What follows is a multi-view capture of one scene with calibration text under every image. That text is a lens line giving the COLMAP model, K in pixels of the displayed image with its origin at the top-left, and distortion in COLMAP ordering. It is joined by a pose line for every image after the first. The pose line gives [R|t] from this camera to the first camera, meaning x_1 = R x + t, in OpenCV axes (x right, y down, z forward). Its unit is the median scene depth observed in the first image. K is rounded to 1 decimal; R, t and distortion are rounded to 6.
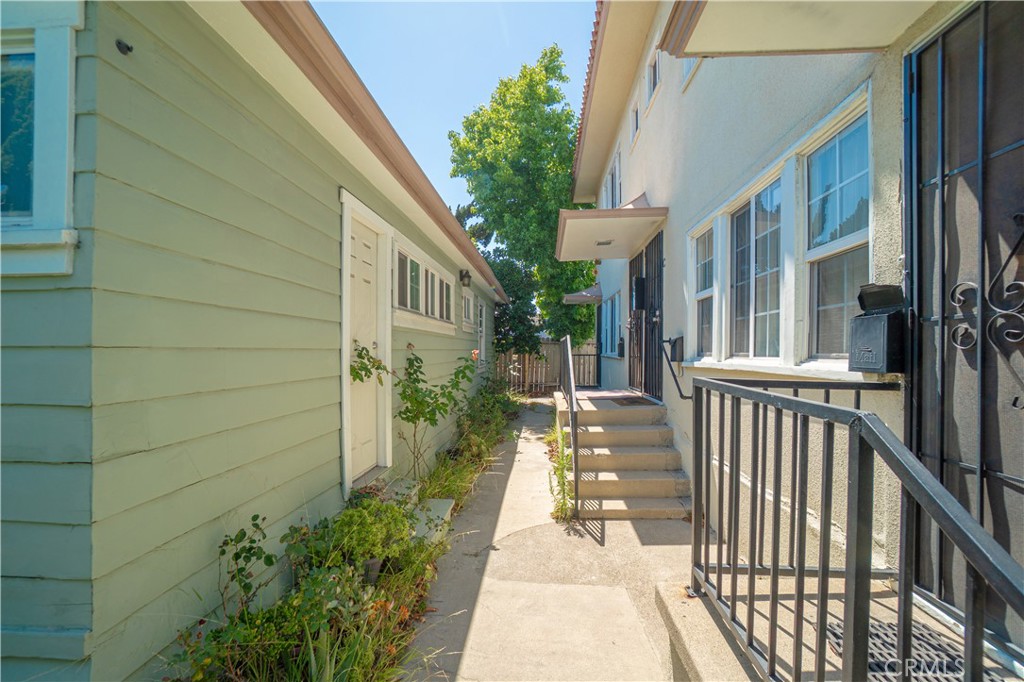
lens RADIAL K [[461.1, 0, 512.0], [0, 461.1, 341.0], [0, 0, 1]] dist [-0.048297, 0.022108]
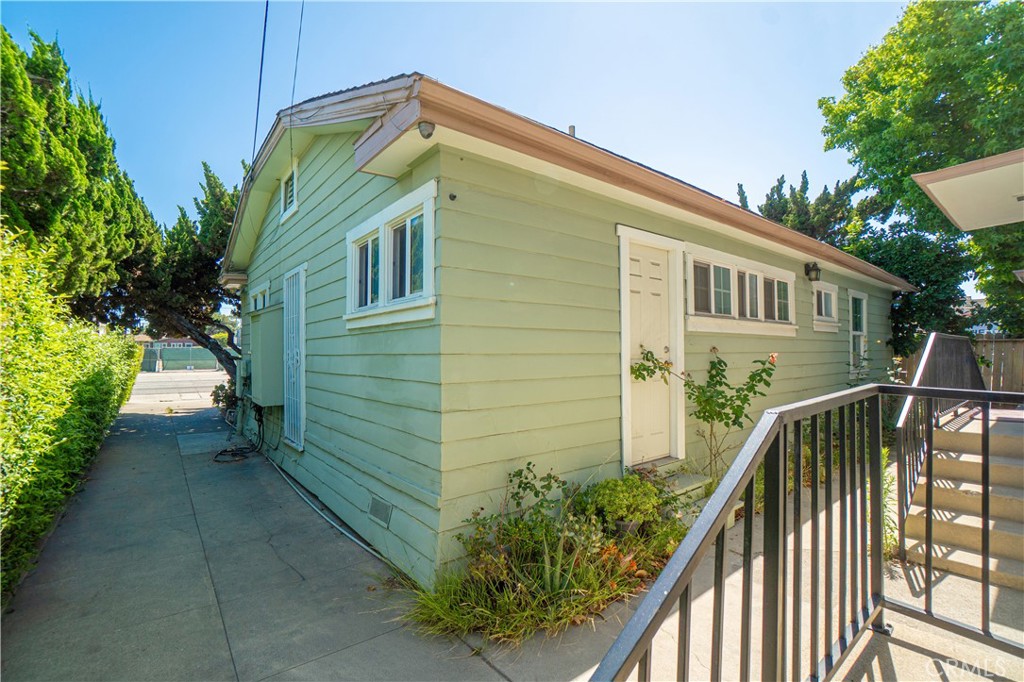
lens RADIAL K [[453.7, 0, 512.0], [0, 453.7, 341.0], [0, 0, 1]] dist [-0.000664, 0.000123]
pose [[0.683221, -0.028637, -0.729650, 0.241127], [0.023159, 0.999578, -0.017545, -0.000898], [0.729844, -0.004911, 0.683596, -0.044765]]
